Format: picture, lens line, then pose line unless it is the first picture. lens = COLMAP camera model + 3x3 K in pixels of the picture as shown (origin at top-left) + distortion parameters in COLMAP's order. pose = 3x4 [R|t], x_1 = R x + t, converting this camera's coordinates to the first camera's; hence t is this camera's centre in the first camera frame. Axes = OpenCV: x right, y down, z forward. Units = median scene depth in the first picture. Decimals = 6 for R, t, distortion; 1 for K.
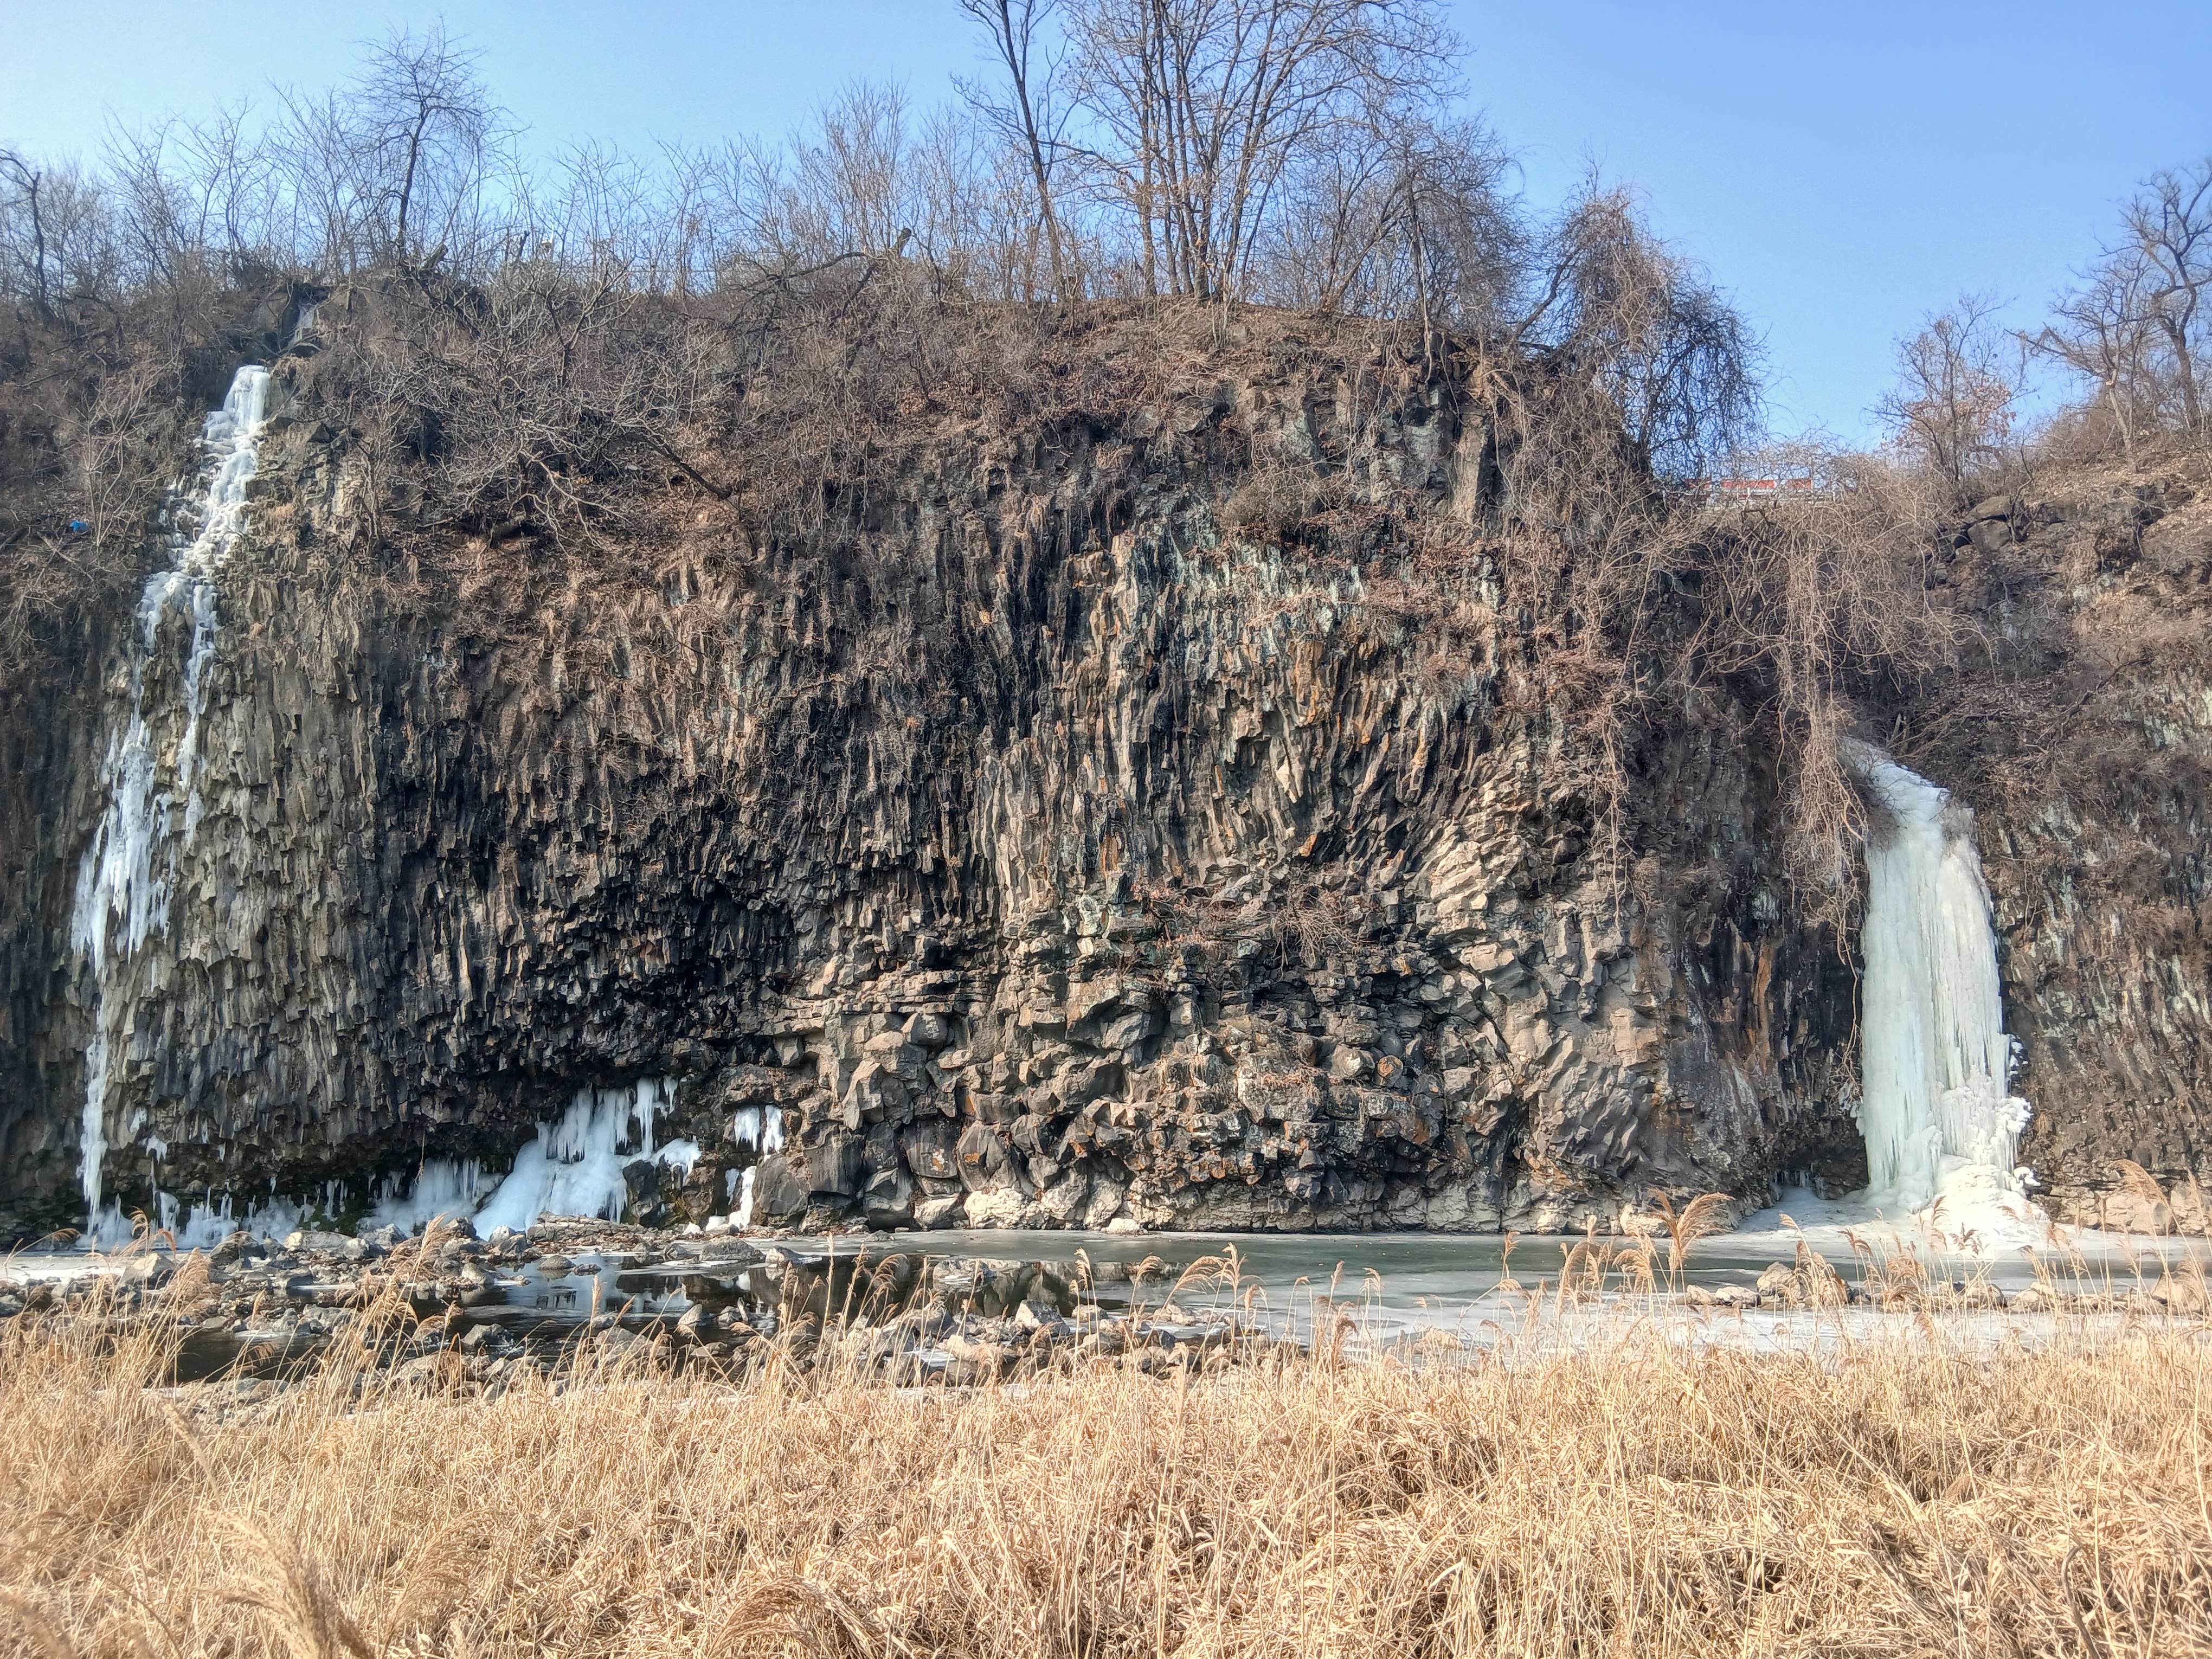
lens RADIAL K [[1662.9, 0, 1105.9], [0, 1662.9, 840.7], [0, 0, 1]] dist [0.139483, -0.255118]
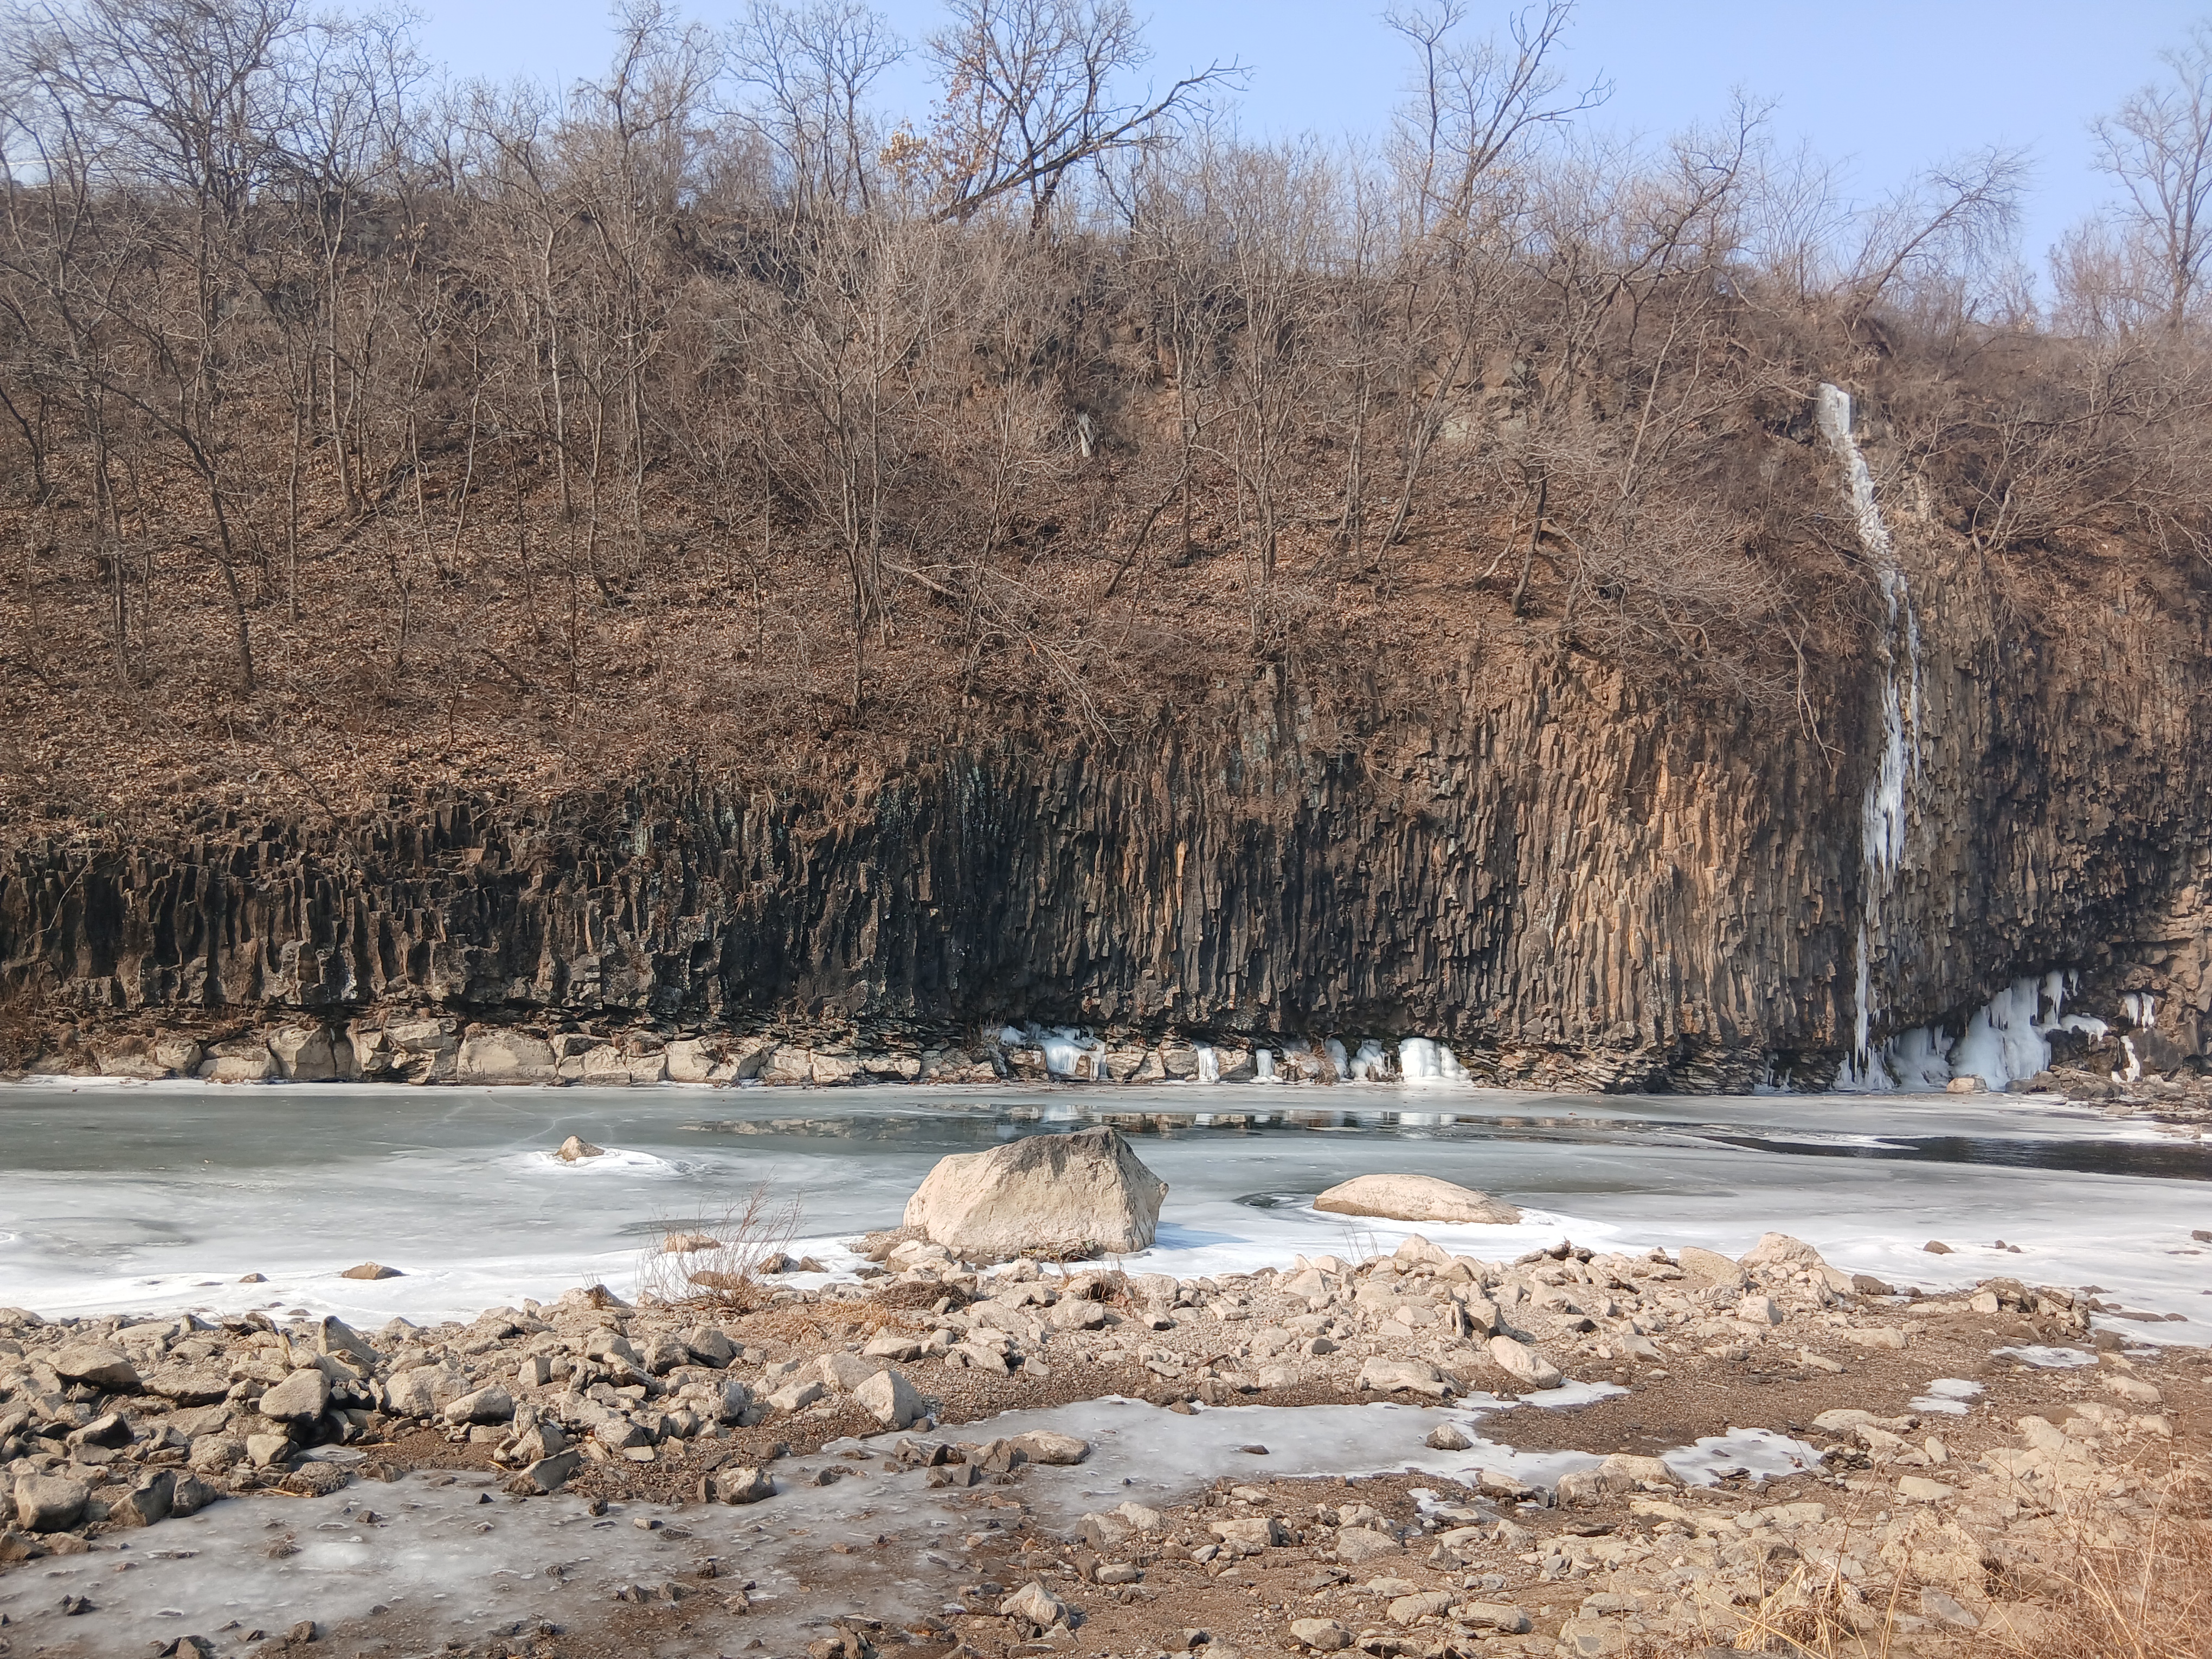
lens RADIAL K [[1662.9, 0, 1105.9], [0, 1662.9, 840.7], [0, 0, 1]] dist [0.139483, -0.255118]
pose [[0.955625, 0.053286, 0.289725, -1.429279], [-0.077402, 0.994366, 0.072417, 0.000915], [-0.284234, -0.091629, 0.954366, -0.060346]]
